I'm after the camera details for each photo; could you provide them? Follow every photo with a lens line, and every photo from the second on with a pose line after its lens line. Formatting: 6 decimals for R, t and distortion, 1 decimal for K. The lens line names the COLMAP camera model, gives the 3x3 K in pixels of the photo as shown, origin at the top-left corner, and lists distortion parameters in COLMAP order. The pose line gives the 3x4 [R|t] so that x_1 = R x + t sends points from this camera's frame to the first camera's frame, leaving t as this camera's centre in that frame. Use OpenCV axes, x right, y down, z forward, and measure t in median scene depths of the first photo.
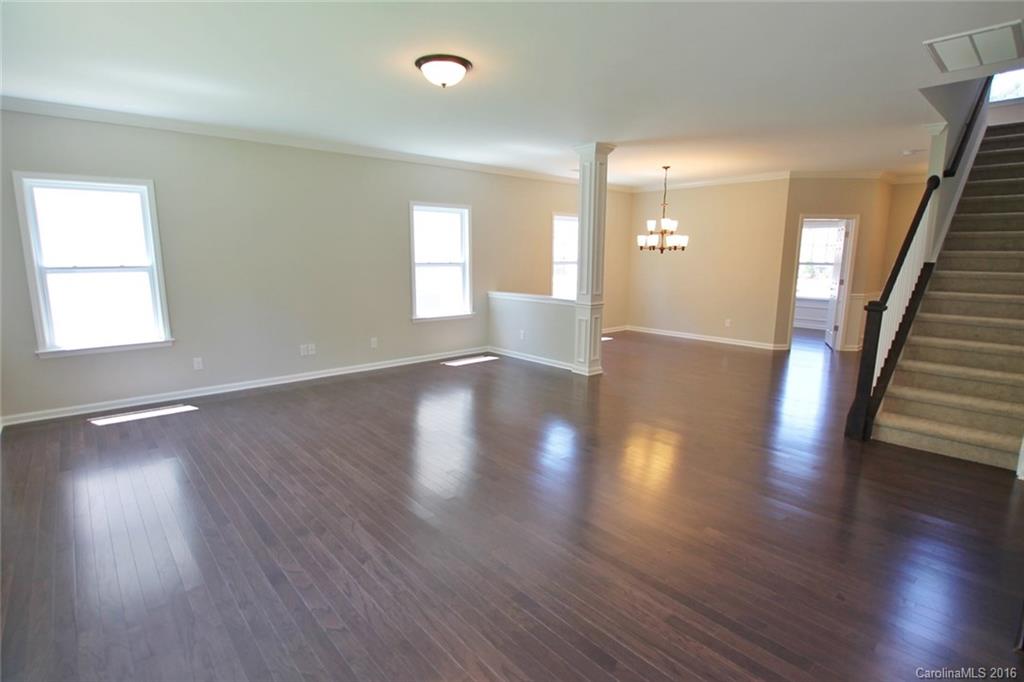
lens RADIAL K [[504.3, 0, 508.6], [0, 504.3, 349.7], [0, 0, 1]] dist [-0.030261, 0.001110]
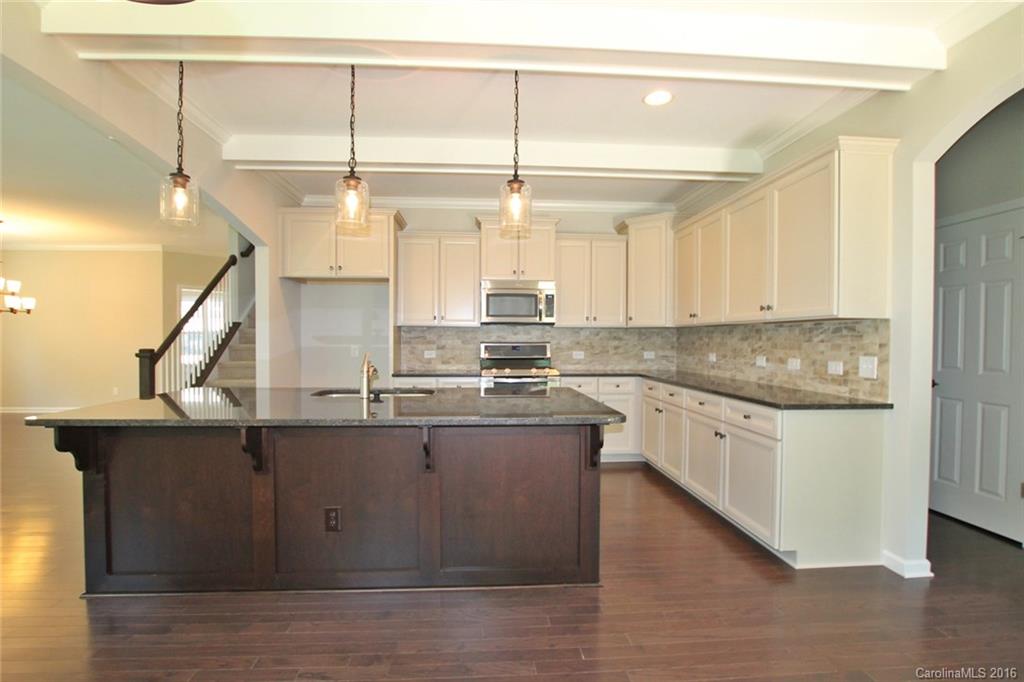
lens RADIAL K [[490.0, 0, 507.4], [0, 490.0, 348.0], [0, 0, 1]] dist [-0.034629, 0.000340]
pose [[0.607745, -0.016697, 0.793957, 0.218888], [0.146281, 0.985025, -0.091257, 0.075215], [-0.780543, 0.171602, 0.601087, -0.196776]]
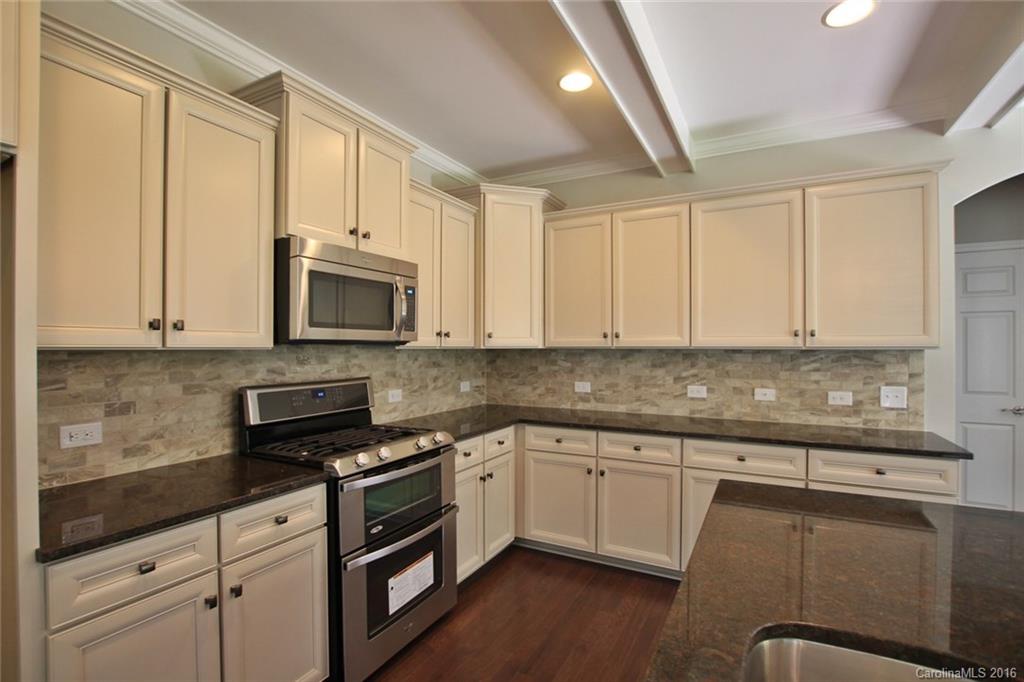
lens RADIAL K [[490.0, 0, 507.4], [0, 490.0, 348.0], [0, 0, 1]] dist [-0.034629, 0.000340]
pose [[-0.344803, -0.007378, 0.938646, 0.466799], [0.173369, 0.982265, 0.071406, -0.031710], [-0.922526, 0.187353, -0.337409, 0.259987]]
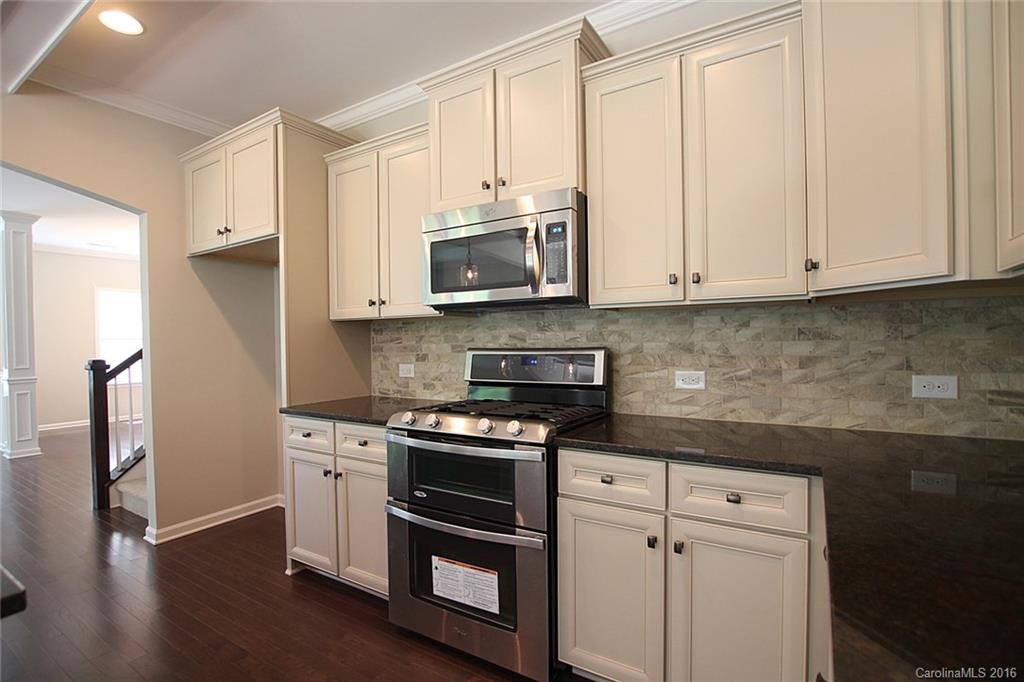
lens RADIAL K [[490.0, 0, 507.4], [0, 490.0, 348.0], [0, 0, 1]] dist [-0.034629, 0.000340]
pose [[0.961272, -0.021974, 0.274722, 0.751053], [0.068613, 0.984512, -0.161335, 0.051022], [-0.266922, 0.173937, 0.947892, -0.059888]]
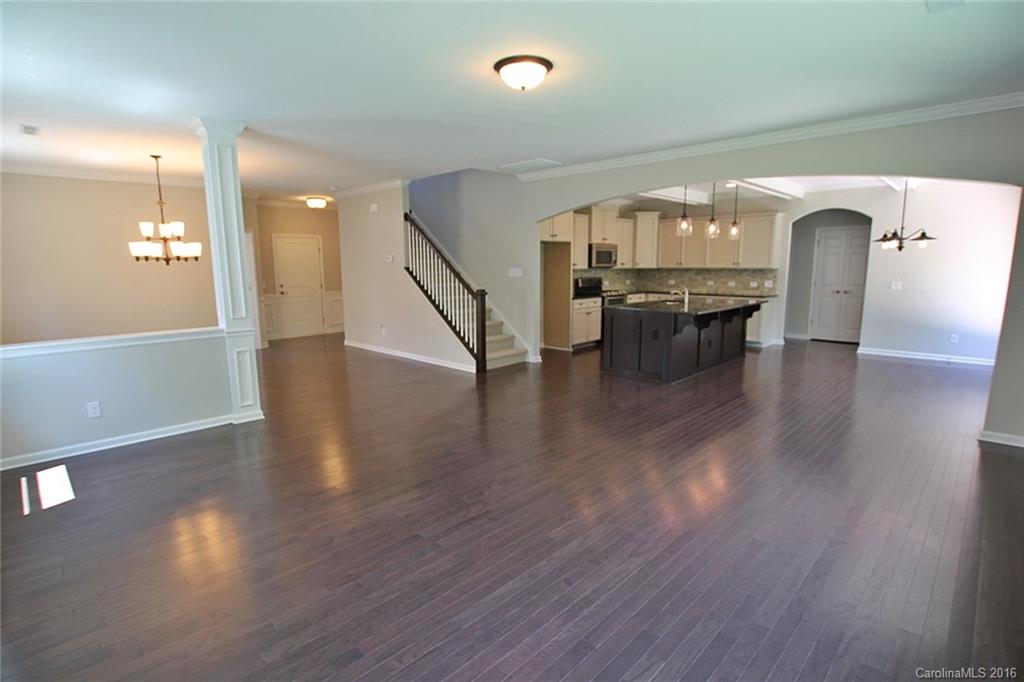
lens RADIAL K [[504.3, 0, 508.6], [0, 504.3, 349.7], [0, 0, 1]] dist [-0.030261, 0.001110]
pose [[-0.069612, -0.171621, 0.982701, -0.595306], [0.193462, 0.964066, 0.182071, -0.115903], [-0.978635, 0.202789, -0.033909, 0.599600]]
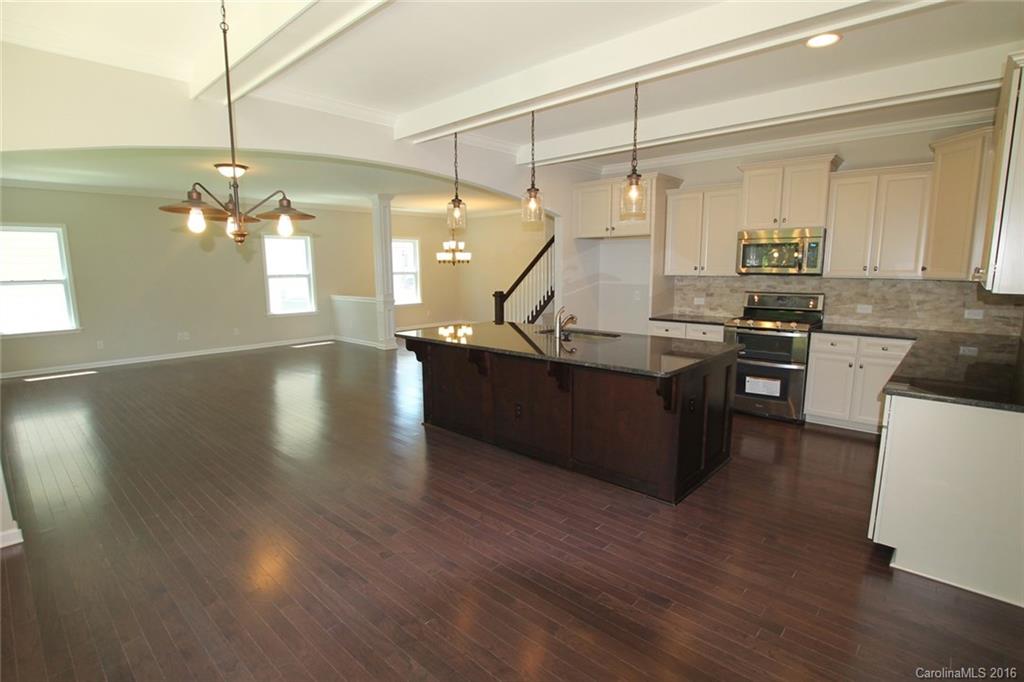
lens RADIAL K [[504.3, 0, 508.6], [0, 504.3, 349.7], [0, 0, 1]] dist [-0.030261, 0.001110]
pose [[0.995047, -0.027710, 0.095470, 0.358218], [0.029847, 0.999333, -0.021031, 0.088256], [-0.094824, 0.023776, 0.995210, -0.465488]]
